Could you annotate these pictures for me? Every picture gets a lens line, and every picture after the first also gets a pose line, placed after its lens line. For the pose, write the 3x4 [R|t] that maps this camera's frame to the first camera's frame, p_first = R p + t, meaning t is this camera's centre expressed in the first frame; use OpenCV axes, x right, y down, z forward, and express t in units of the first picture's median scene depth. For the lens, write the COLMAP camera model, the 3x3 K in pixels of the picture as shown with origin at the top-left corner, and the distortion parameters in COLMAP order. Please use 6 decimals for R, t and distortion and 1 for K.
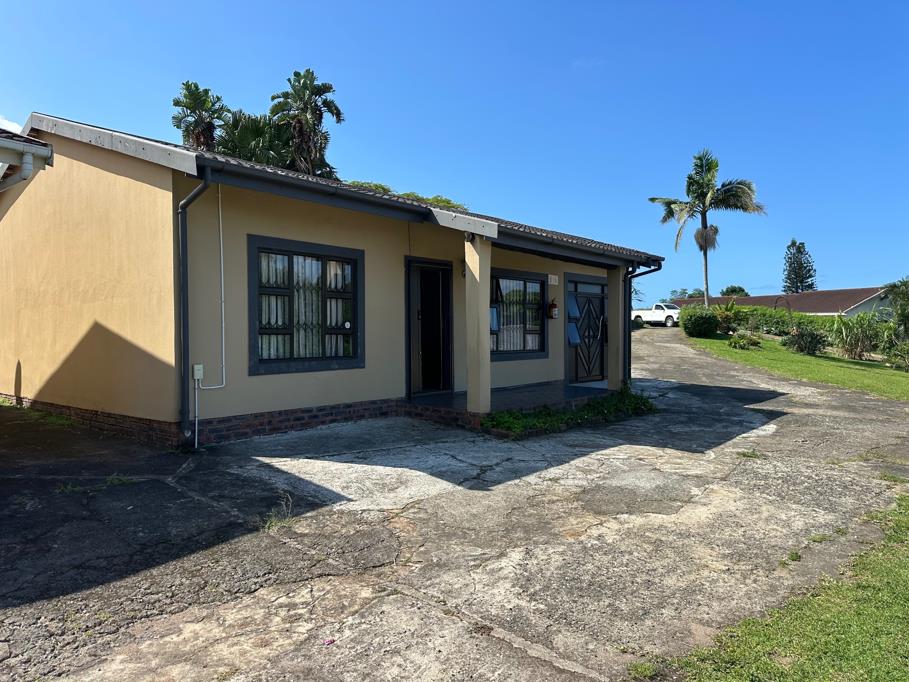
lens RADIAL K [[642.9, 0, 454.5], [0, 642.9, 341.0], [0, 0, 1]] dist [0.121369, -0.000545]
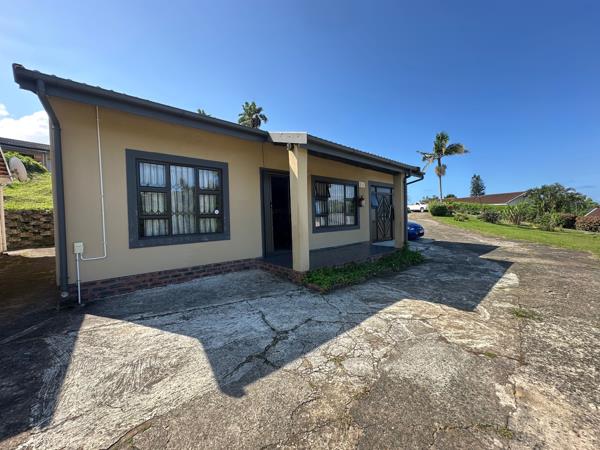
lens RADIAL K [[243.7, 0, 297.8], [0, 243.7, 225.7], [0, 0, 1]] dist [0.026166, -0.021444]
pose [[0.989249, -0.017580, -0.145182, 0.103603], [0.020724, 0.999582, 0.020173, 0.000194], [0.144767, -0.022965, 0.989199, 0.431913]]
